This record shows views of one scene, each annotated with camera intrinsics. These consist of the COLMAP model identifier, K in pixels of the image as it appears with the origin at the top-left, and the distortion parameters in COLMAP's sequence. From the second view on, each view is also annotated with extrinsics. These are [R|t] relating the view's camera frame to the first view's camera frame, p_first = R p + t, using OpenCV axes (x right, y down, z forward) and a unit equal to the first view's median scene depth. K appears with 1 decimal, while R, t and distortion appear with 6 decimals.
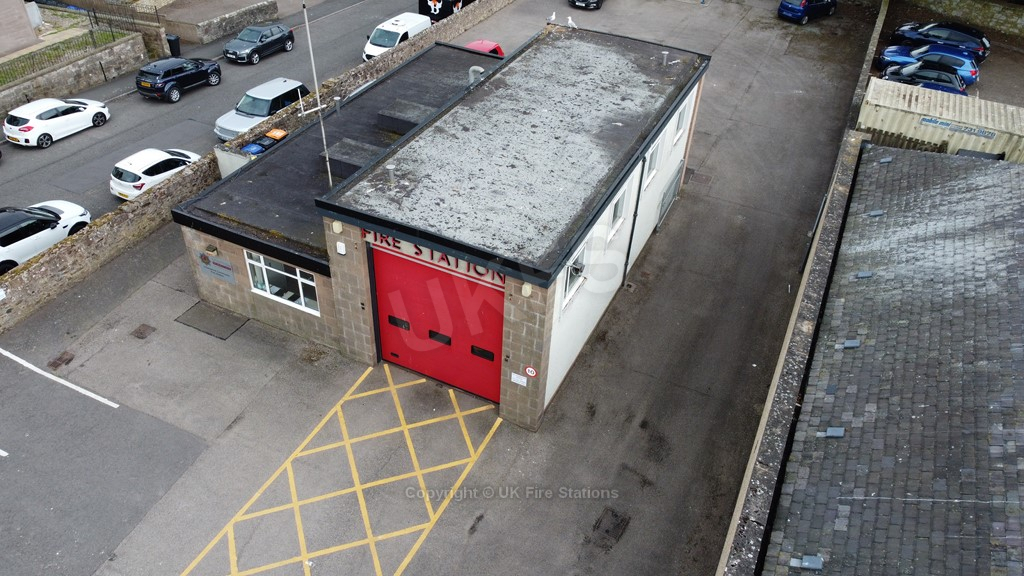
lens RADIAL K [[775.3, 0, 512.0], [0, 775.3, 288.0], [0, 0, 1]] dist [0.007814, -0.009479]
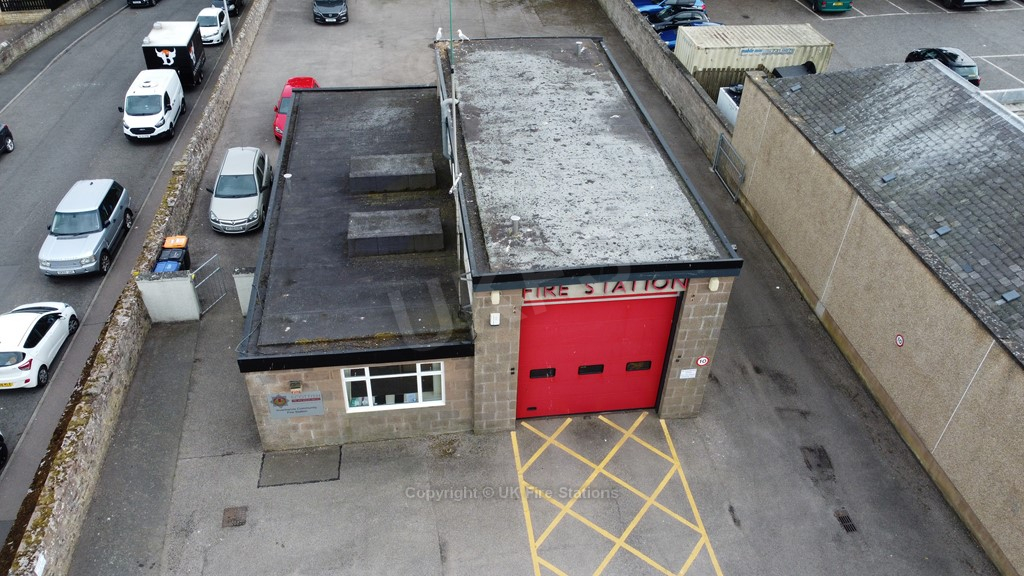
lens RADIAL K [[775.3, 0, 512.0], [0, 775.3, 288.0], [0, 0, 1]] dist [0.007814, -0.009479]
pose [[0.833699, -0.351120, 0.426216, -0.503983], [0.346080, 0.933663, 0.092210, -0.141475], [-0.430319, 0.070629, 0.899909, 0.142999]]
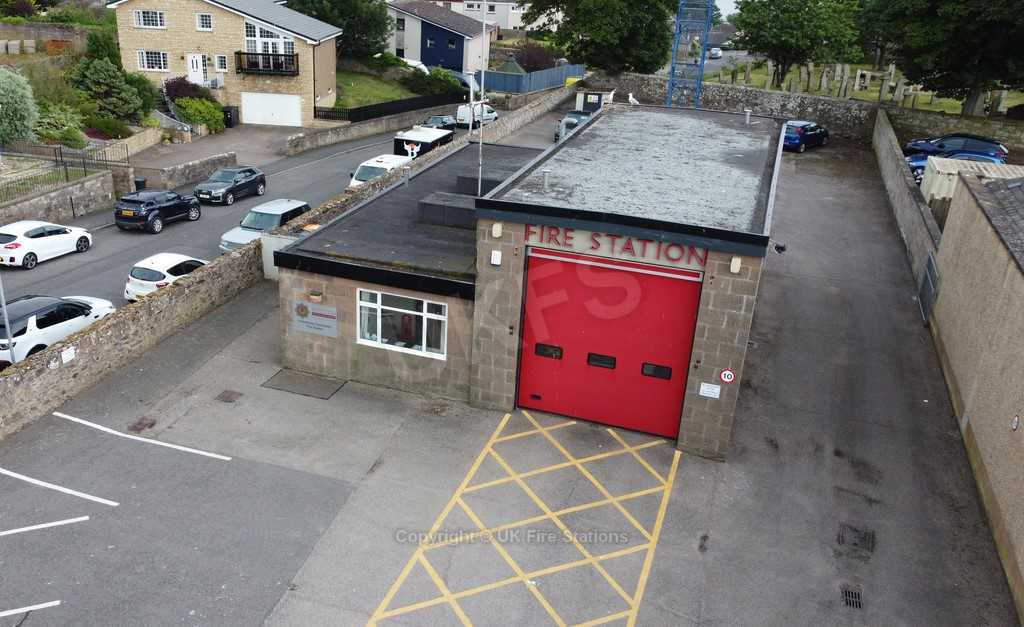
lens RADIAL K [[892.1, 0, 434.9], [0, 892.1, 325.7], [0, 0, 1]] dist [0.011459, -0.016199]
pose [[0.997240, -0.039907, 0.062611, -0.312126], [0.054467, 0.966290, -0.251628, 0.245420], [-0.050458, 0.254343, 0.965797, 0.016947]]
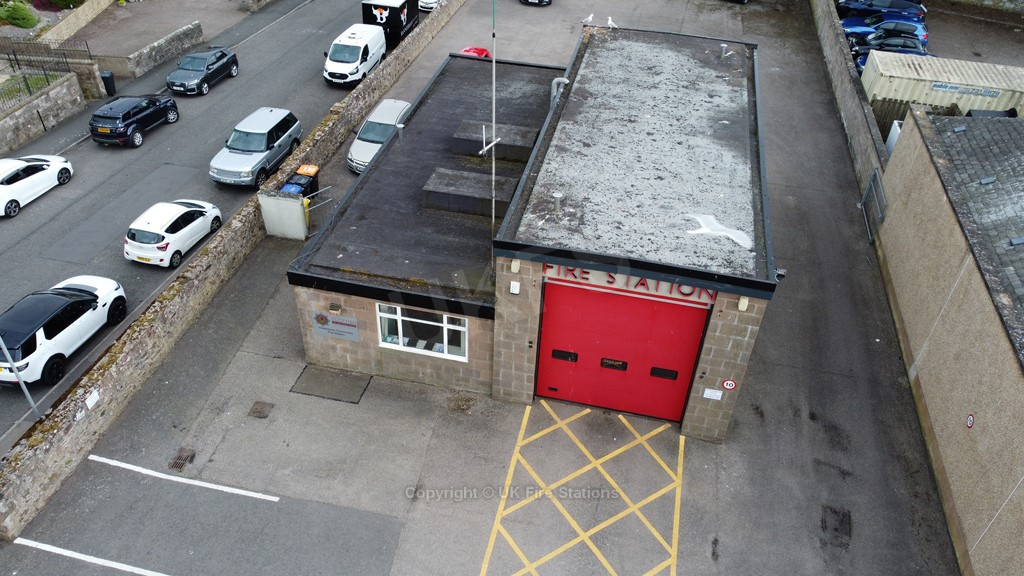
lens RADIAL K [[775.3, 0, 512.0], [0, 775.3, 288.0], [0, 0, 1]] dist [0.007814, -0.009479]
pose [[0.973471, -0.144650, 0.177287, -0.337932], [0.142746, 0.989480, 0.023517, -0.063637], [-0.178824, 0.002414, 0.983878, 0.070058]]
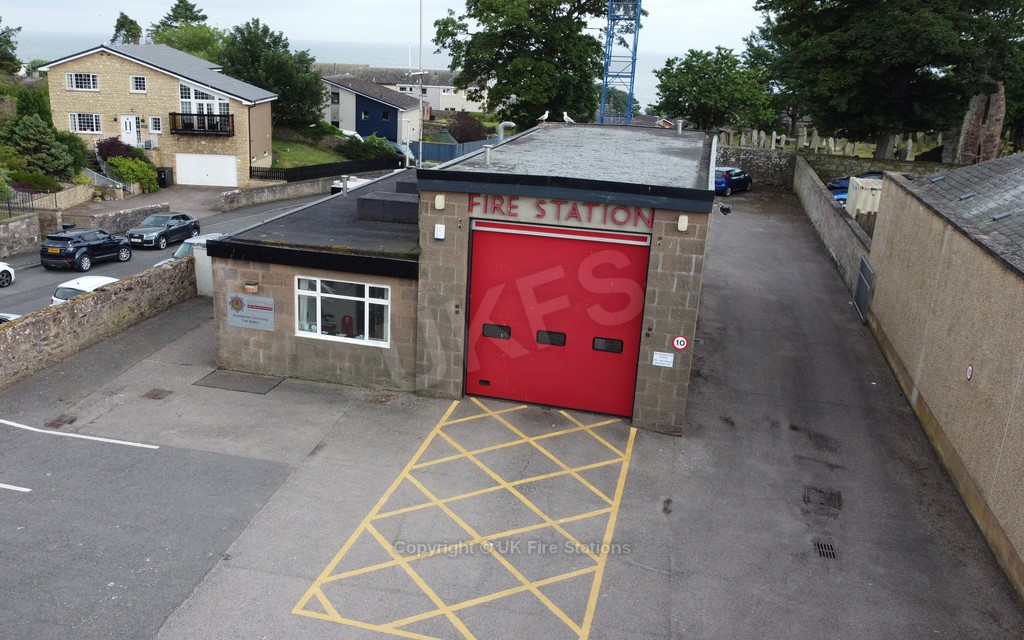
lens RADIAL K [[887.0, 0, 438.7], [0, 887.0, 321.2], [0, 0, 1]] dist [0.009931, -0.013838]
pose [[0.988652, -0.052637, 0.140703, -0.318836], [0.099144, 0.932287, -0.347867, 0.339189], [-0.112865, 0.357869, 0.926926, 0.093567]]
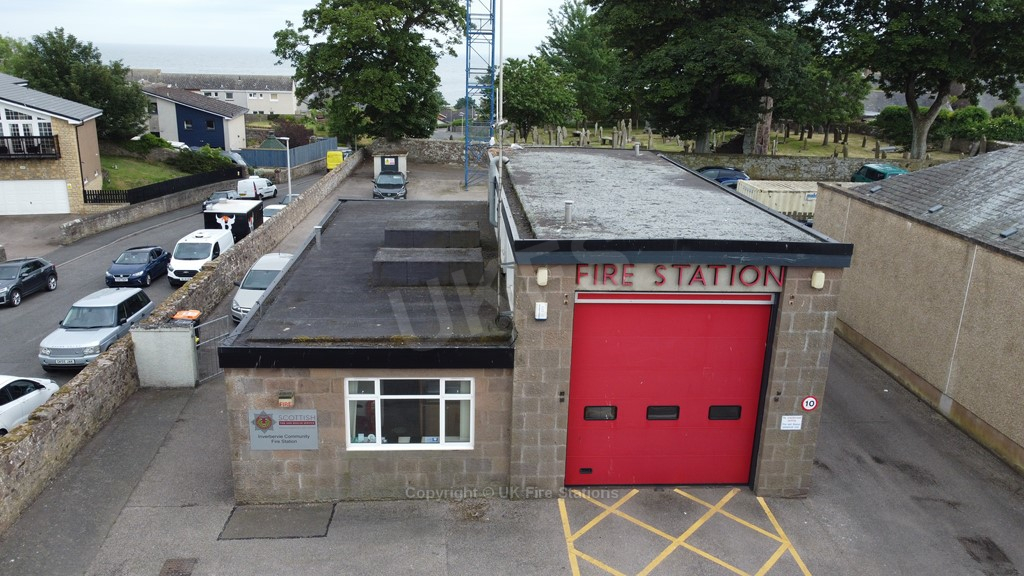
lens RADIAL K [[775.3, 0, 512.0], [0, 775.3, 288.0], [0, 0, 1]] dist [0.007814, -0.009479]
pose [[0.871010, -0.157539, 0.465321, -0.503663], [0.311531, 0.909508, -0.275215, 0.105179], [-0.379856, 0.384677, 0.841269, 0.336687]]
